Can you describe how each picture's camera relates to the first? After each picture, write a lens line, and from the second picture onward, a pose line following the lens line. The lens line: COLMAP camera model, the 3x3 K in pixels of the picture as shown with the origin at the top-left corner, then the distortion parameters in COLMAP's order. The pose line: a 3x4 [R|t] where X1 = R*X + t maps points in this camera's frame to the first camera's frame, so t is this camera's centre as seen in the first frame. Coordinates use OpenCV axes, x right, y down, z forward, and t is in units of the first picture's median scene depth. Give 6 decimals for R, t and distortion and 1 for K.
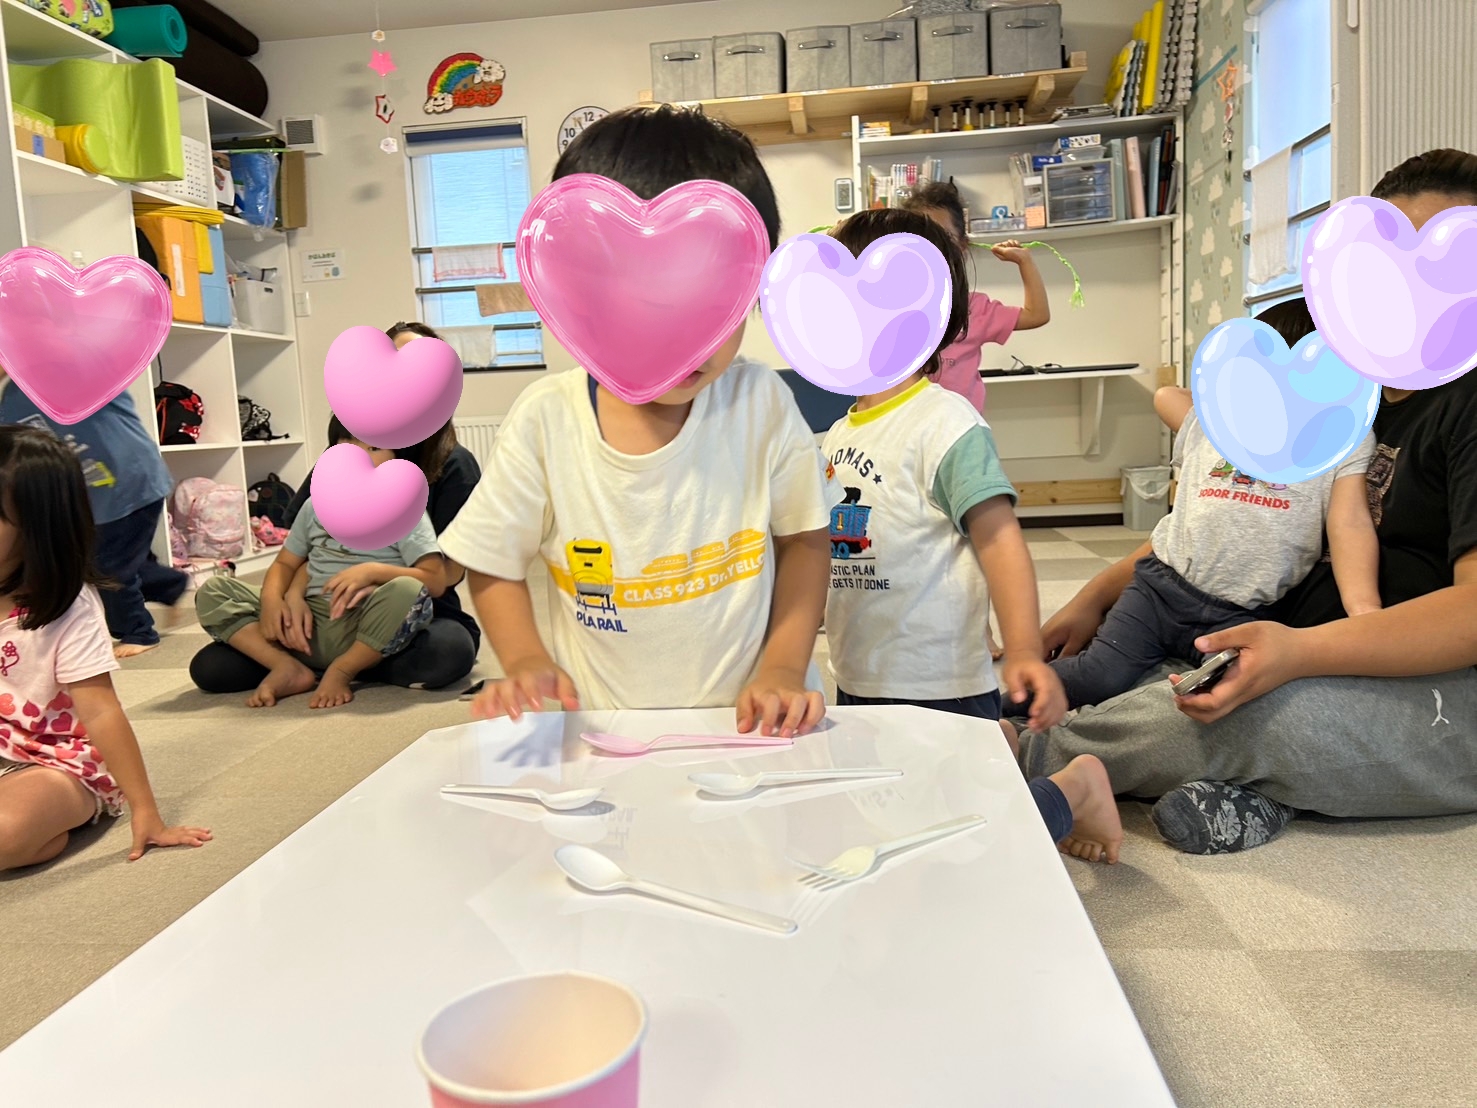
lens RADIAL K [[1112.6, 0, 738.5], [0, 1112.6, 554.0], [0, 0, 1]] dist [0.010080, -0.002822]
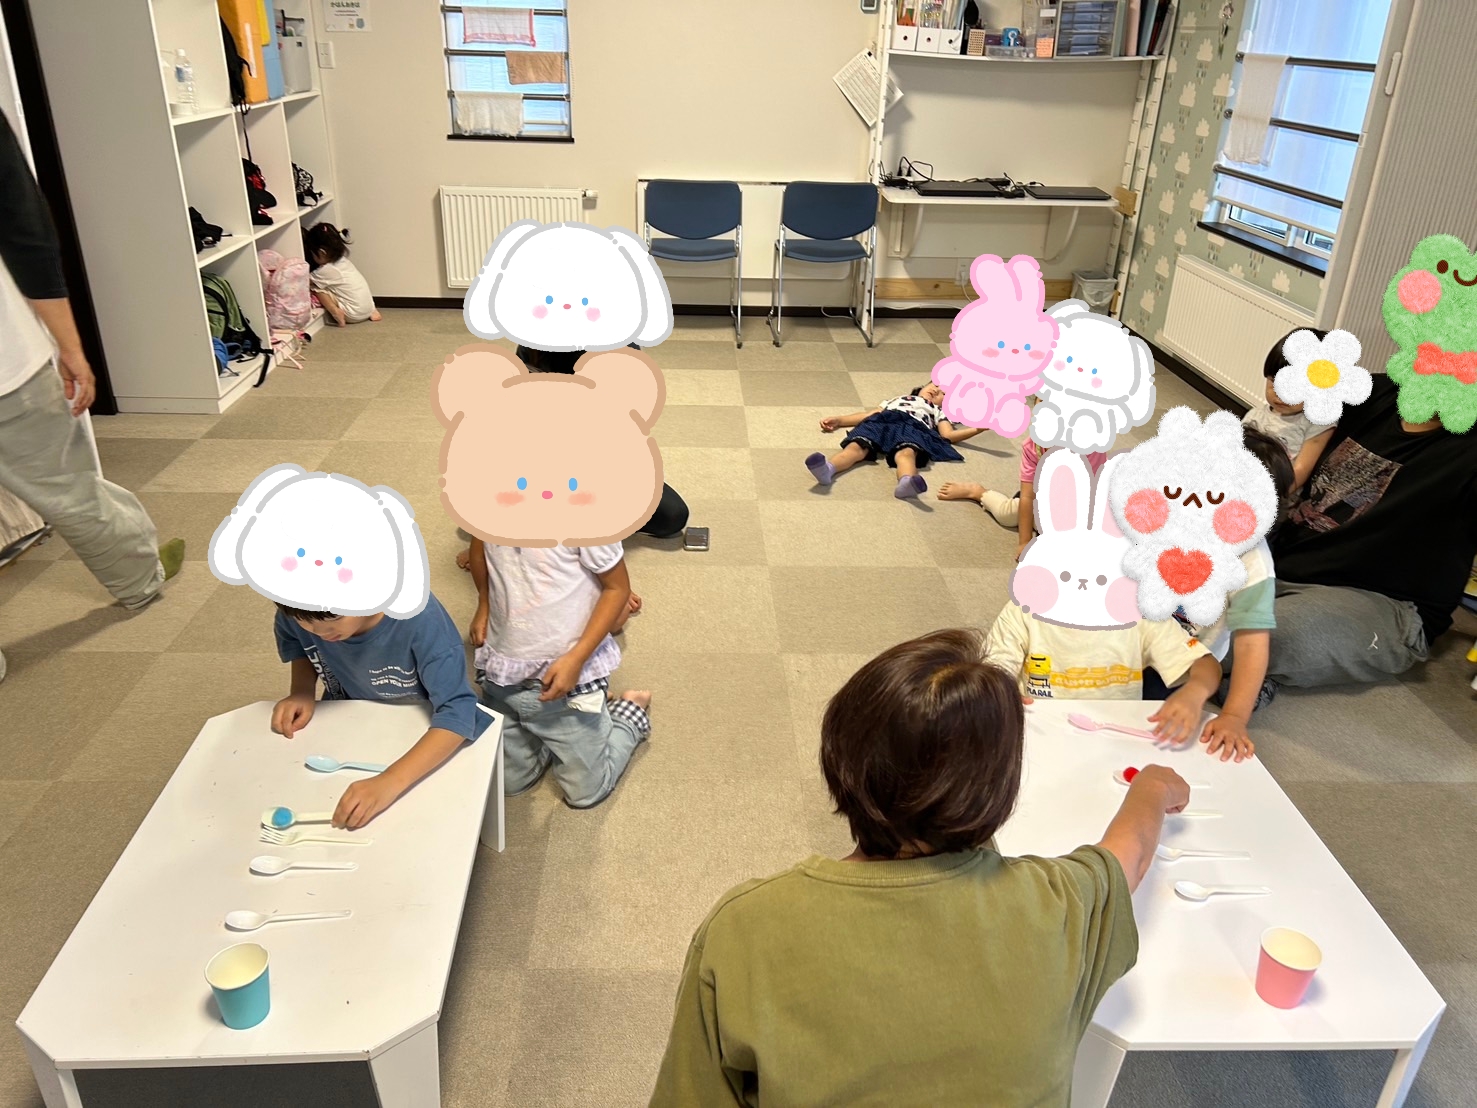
lens RADIAL K [[1094.9, 0, 738.5], [0, 1094.9, 554.0], [0, 0, 1]] dist [0.008213, -0.002270]
pose [[0.986840, 0.006469, 0.161572, -0.201146], [-0.058087, 0.946687, 0.316875, -0.147758], [-0.150908, -0.322091, 0.934604, -0.135199]]
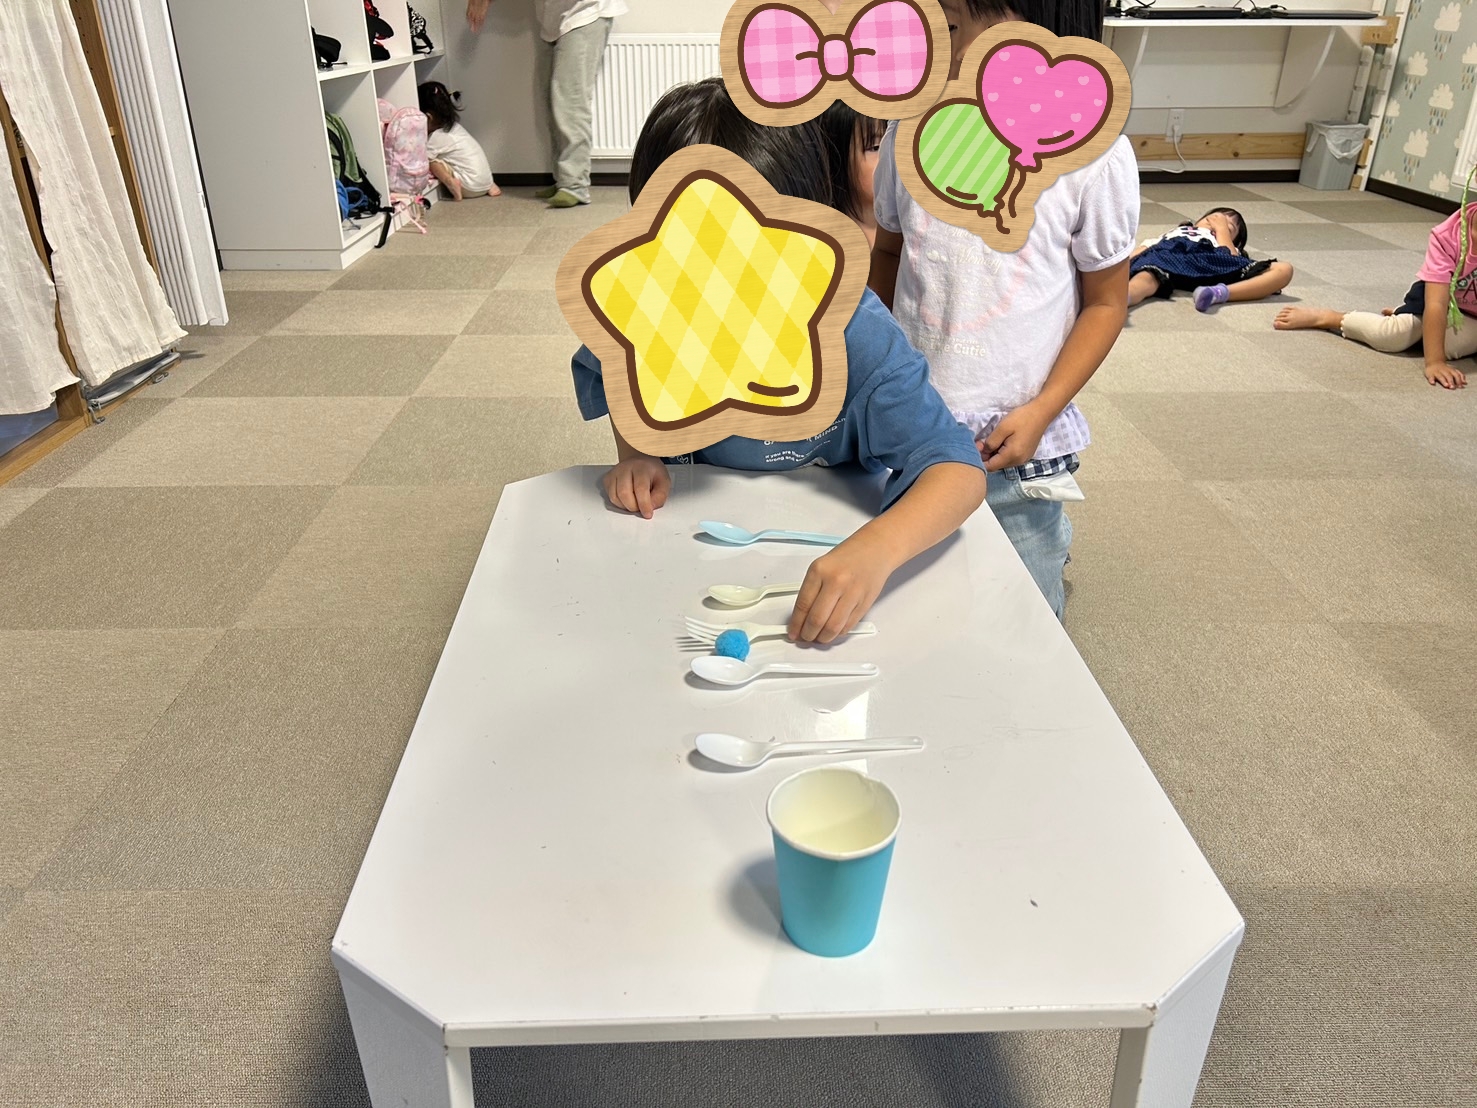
lens RADIAL K [[1112.6, 0, 738.5], [0, 1112.6, 554.0], [0, 0, 1]] dist [0.010080, -0.002822]
pose [[0.992346, -0.009074, 0.123154, -0.301118], [-0.032387, 0.943263, 0.330465, -0.027613], [-0.119165, -0.331924, 0.935749, -0.002140]]
